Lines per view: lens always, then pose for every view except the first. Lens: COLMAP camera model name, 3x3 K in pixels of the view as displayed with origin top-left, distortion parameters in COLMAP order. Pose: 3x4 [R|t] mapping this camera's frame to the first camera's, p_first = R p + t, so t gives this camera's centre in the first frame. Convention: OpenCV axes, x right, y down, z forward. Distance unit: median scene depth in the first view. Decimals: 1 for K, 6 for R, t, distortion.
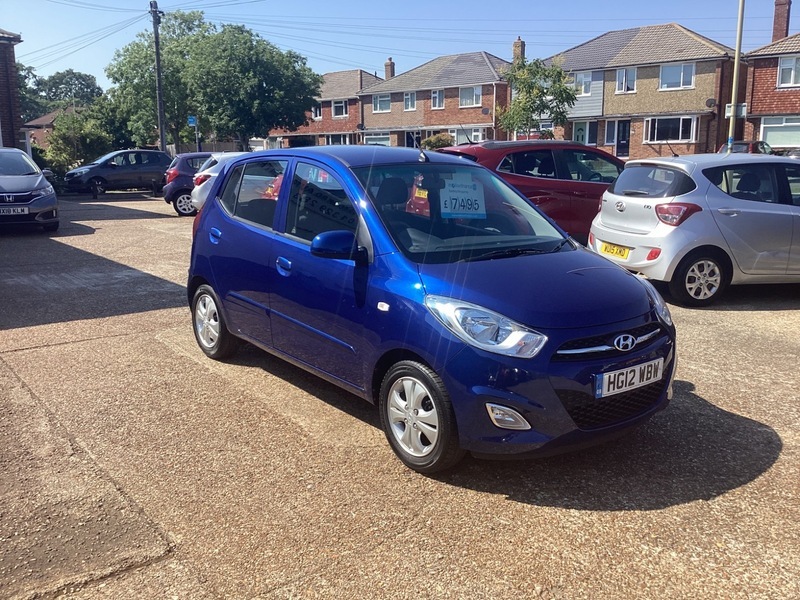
lens RADIAL K [[715.2, 0, 403.1], [0, 715.2, 304.5], [0, 0, 1]] dist [0.066373, -0.123128]
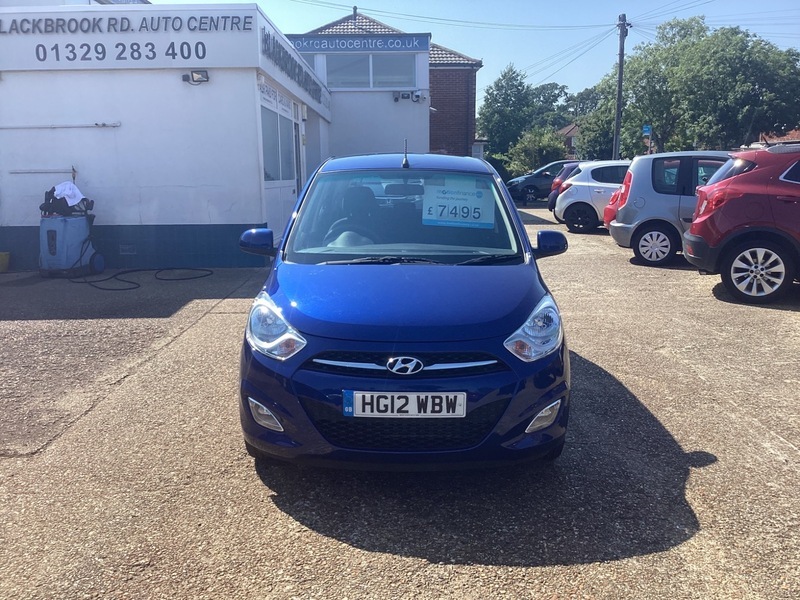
lens RADIAL K [[720.6, 0, 408.1], [0, 720.6, 299.6], [0, 0, 1]] dist [0.075542, -0.159867]
pose [[0.785987, 0.108710, -0.608611, 0.620439], [-0.121809, 0.992353, 0.019945, -0.034715], [0.606125, 0.058458, 0.793218, 0.199493]]
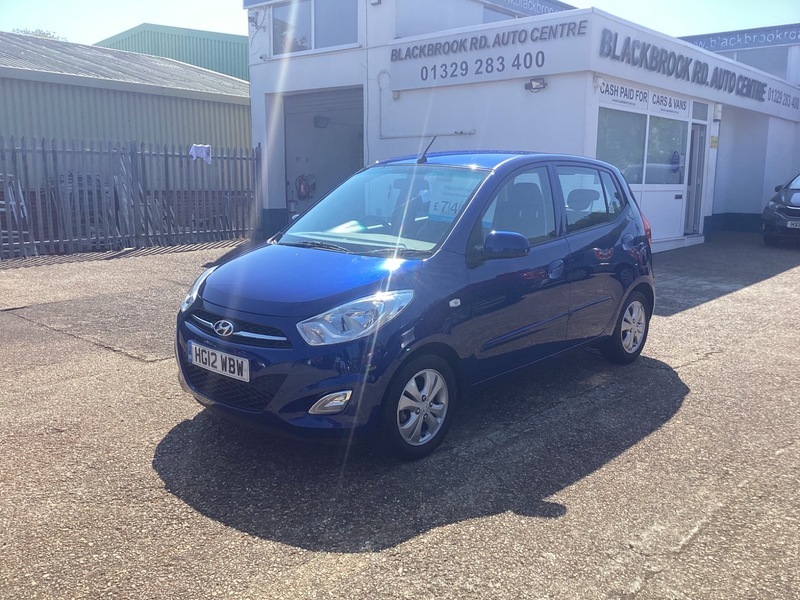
lens RADIAL K [[720.6, 0, 408.1], [0, 720.6, 299.6], [0, 0, 1]] dist [0.075542, -0.159867]
pose [[0.171580, 0.170629, -0.970281, 0.998071], [-0.207628, 0.969029, 0.133693, -0.134547], [0.963042, 0.178519, 0.201694, 0.752525]]
